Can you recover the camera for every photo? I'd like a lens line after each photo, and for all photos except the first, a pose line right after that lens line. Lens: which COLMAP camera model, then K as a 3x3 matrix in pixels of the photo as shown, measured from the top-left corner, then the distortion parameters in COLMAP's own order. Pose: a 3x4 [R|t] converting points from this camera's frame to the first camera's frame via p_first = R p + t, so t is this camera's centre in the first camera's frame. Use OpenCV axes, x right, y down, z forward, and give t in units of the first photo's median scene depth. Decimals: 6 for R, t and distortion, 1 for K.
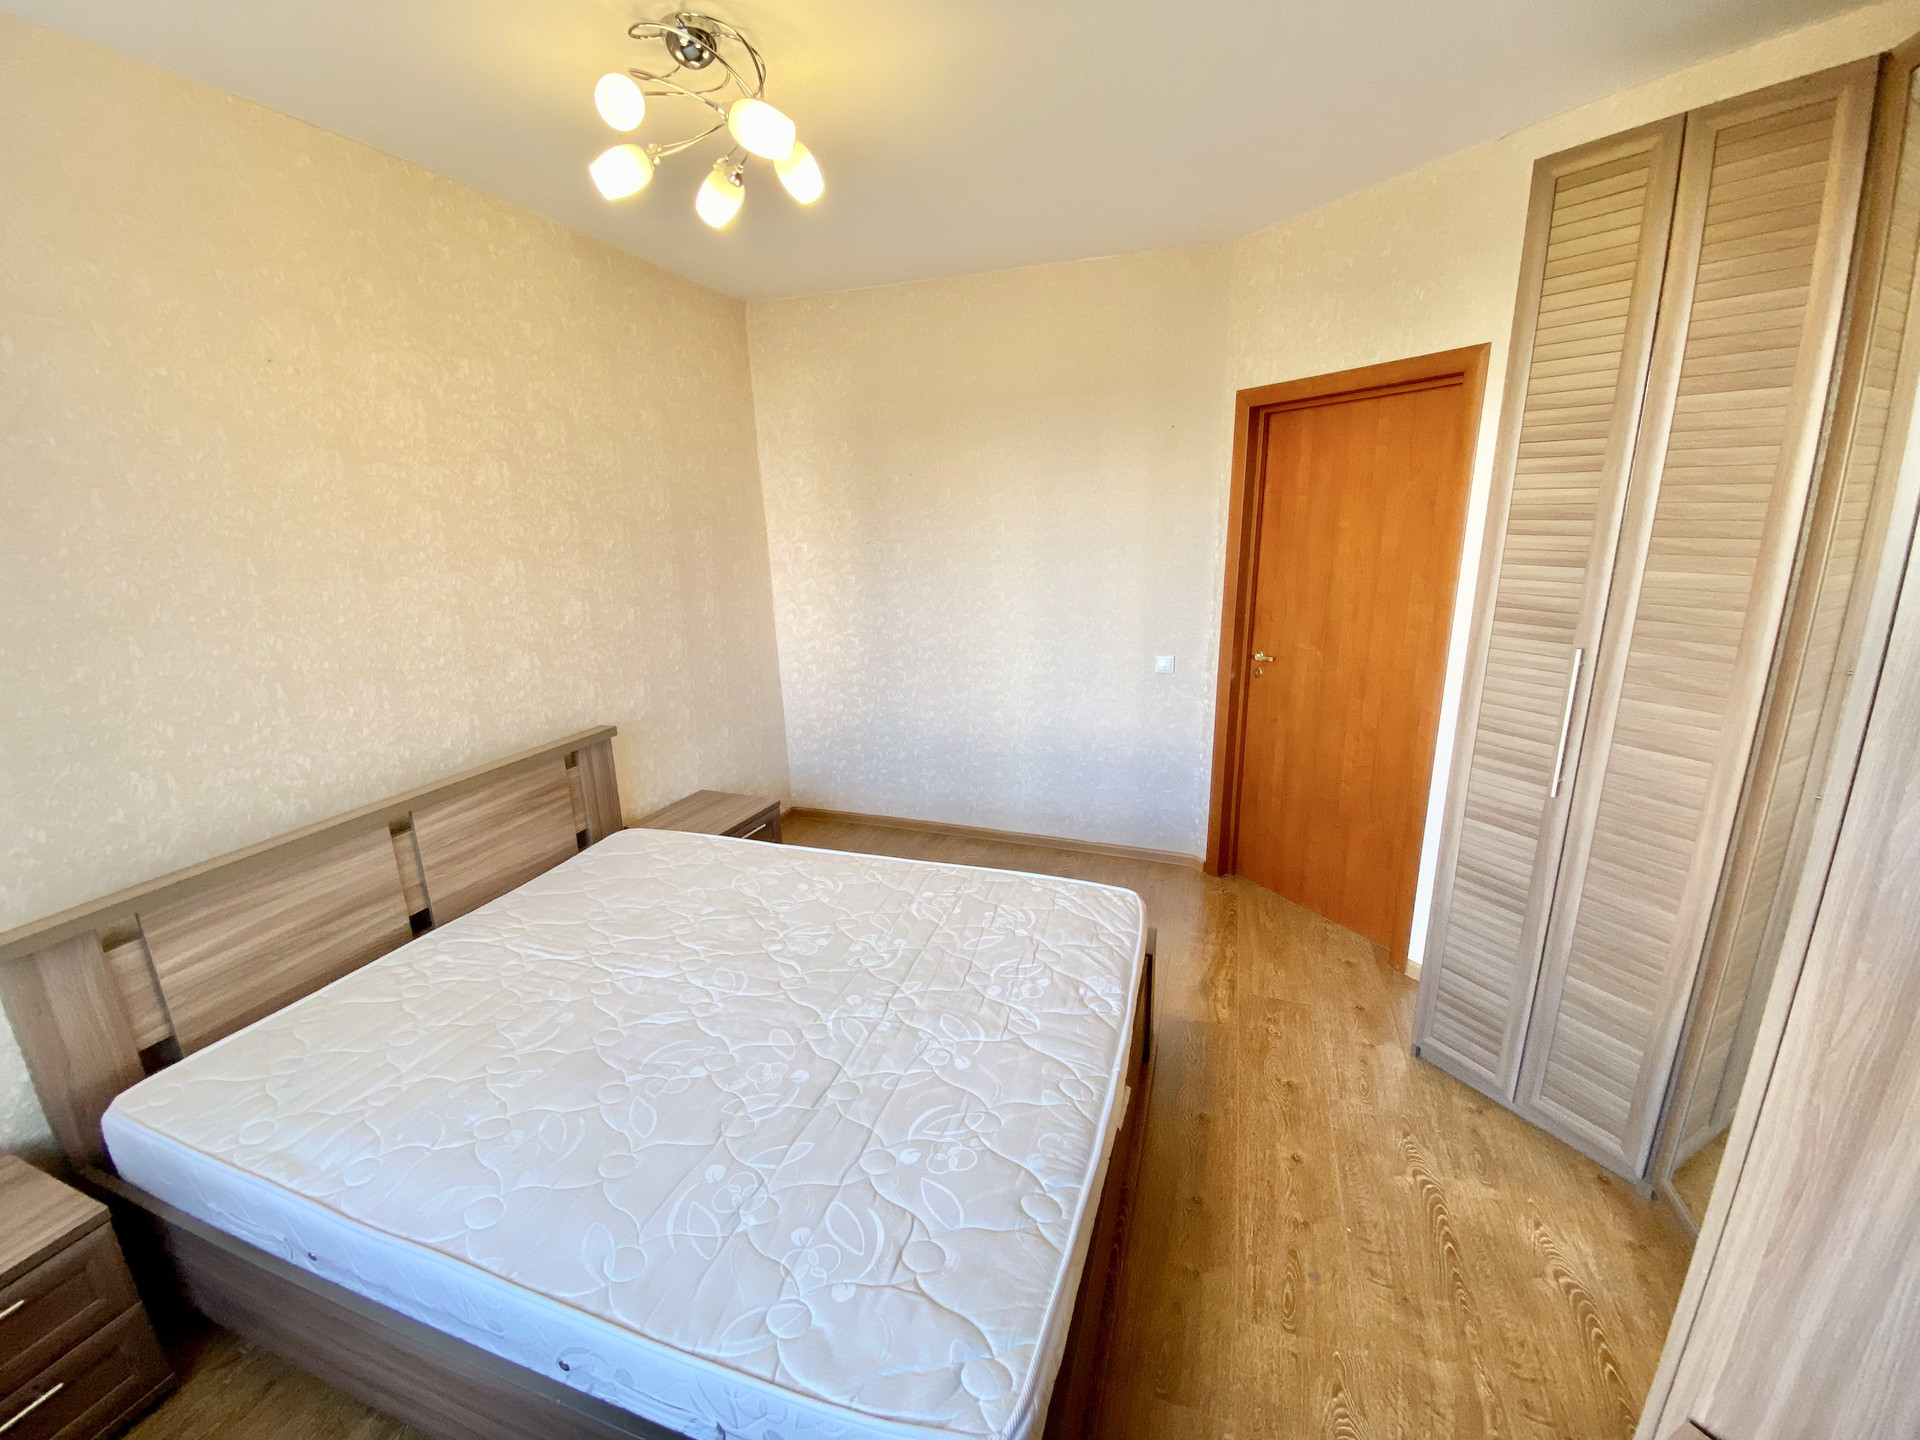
lens RADIAL K [[779.7, 0, 957.0], [0, 779.7, 722.8], [0, 0, 1]] dist [0.043013, -0.031962]
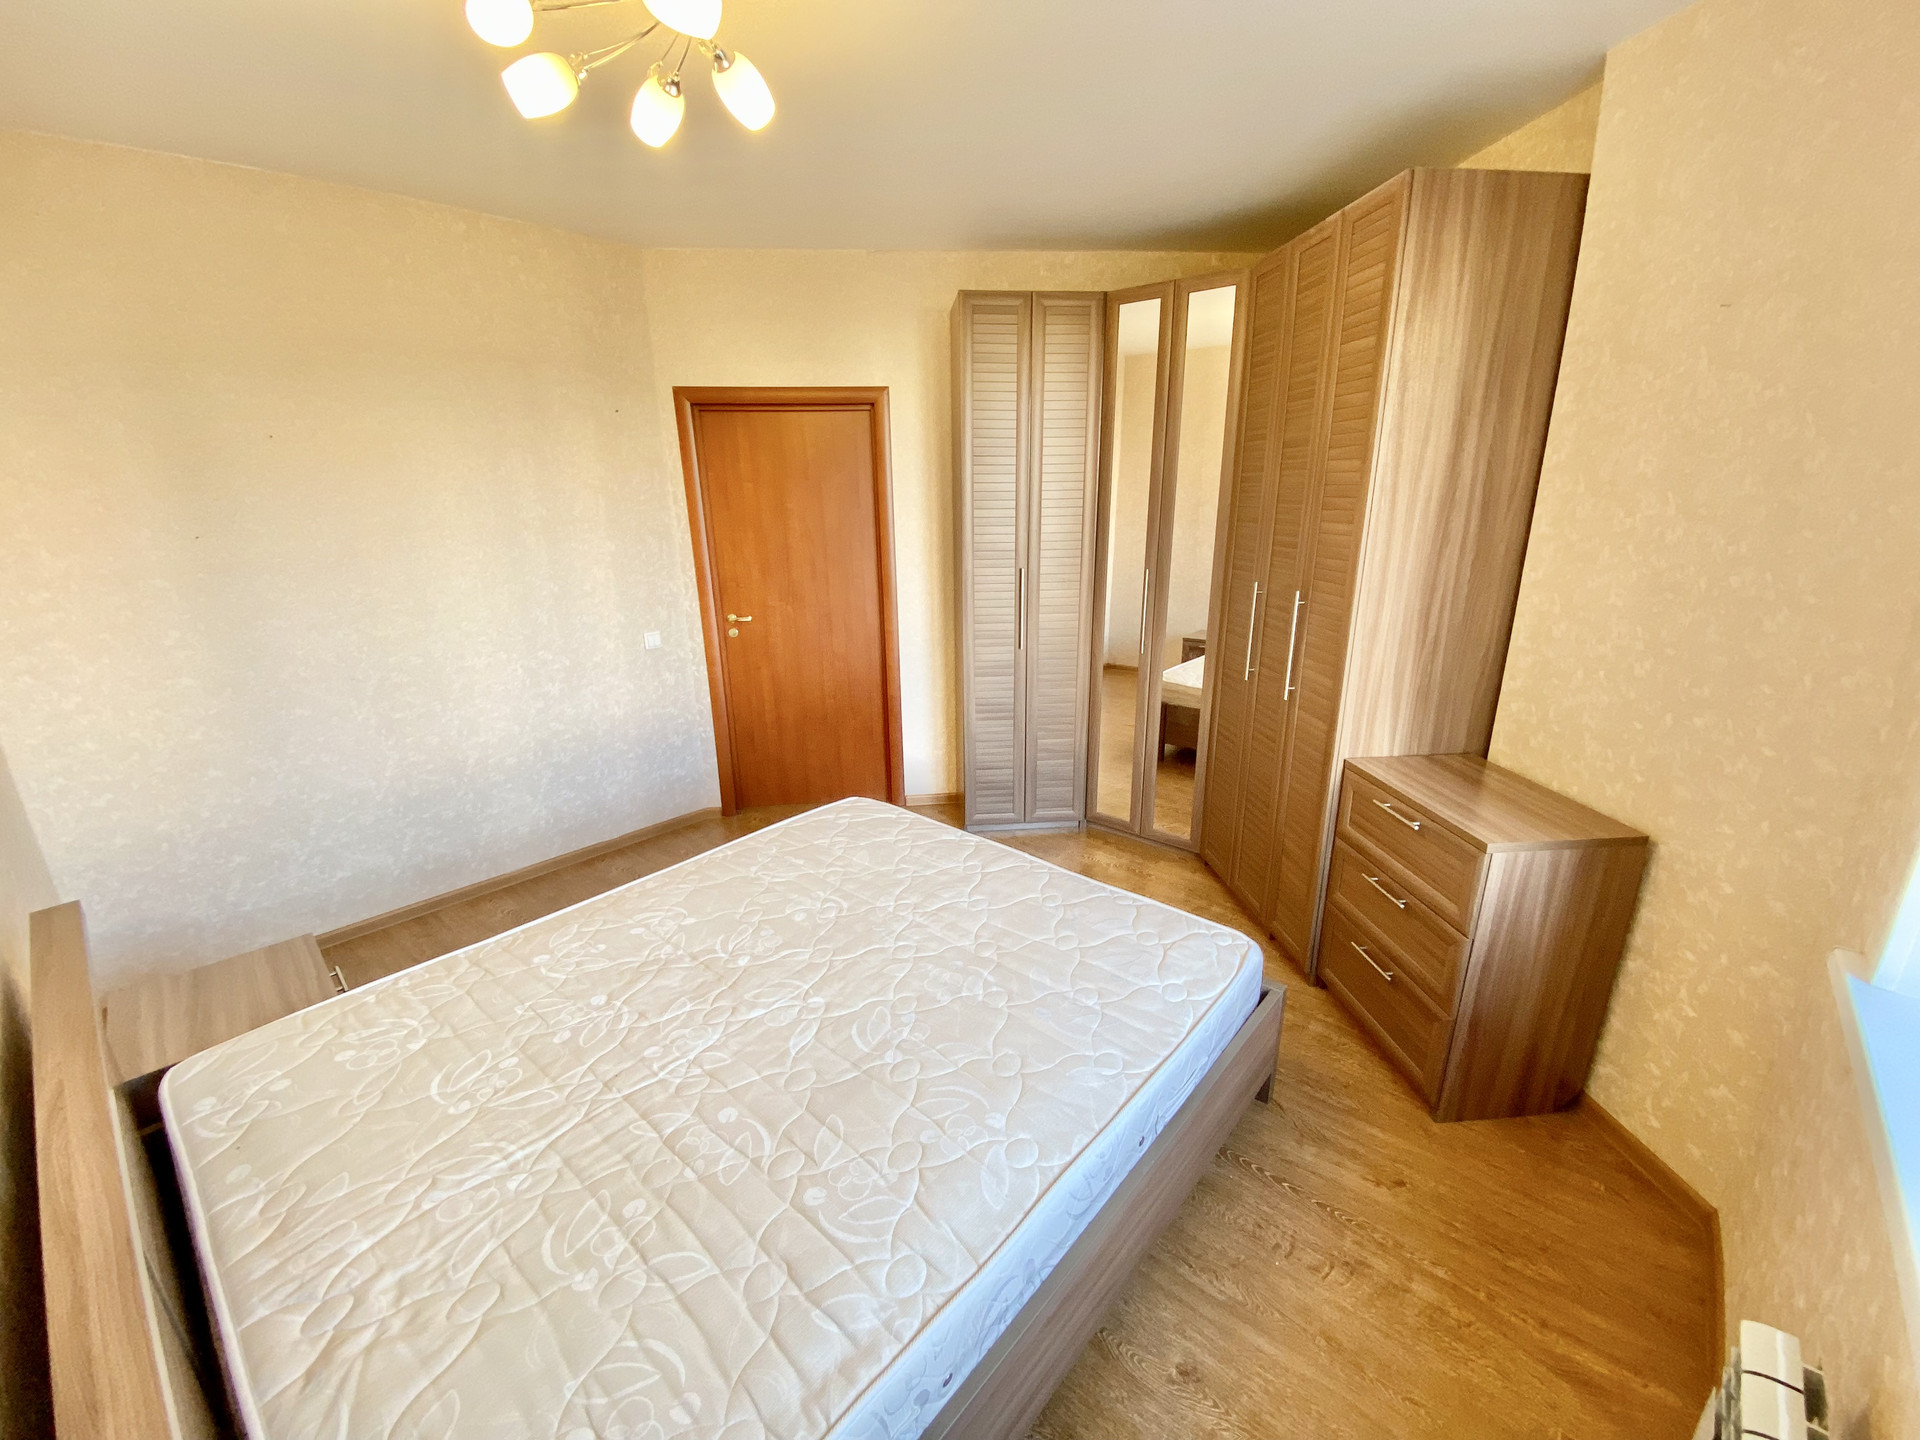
lens RADIAL K [[779.7, 0, 957.0], [0, 779.7, 722.8], [0, 0, 1]] dist [0.043013, -0.031962]
pose [[0.377607, -0.248453, 0.892011, -0.788060], [0.244045, 0.955974, 0.162959, -0.060900], [-0.893227, 0.156157, 0.421616, 0.306733]]
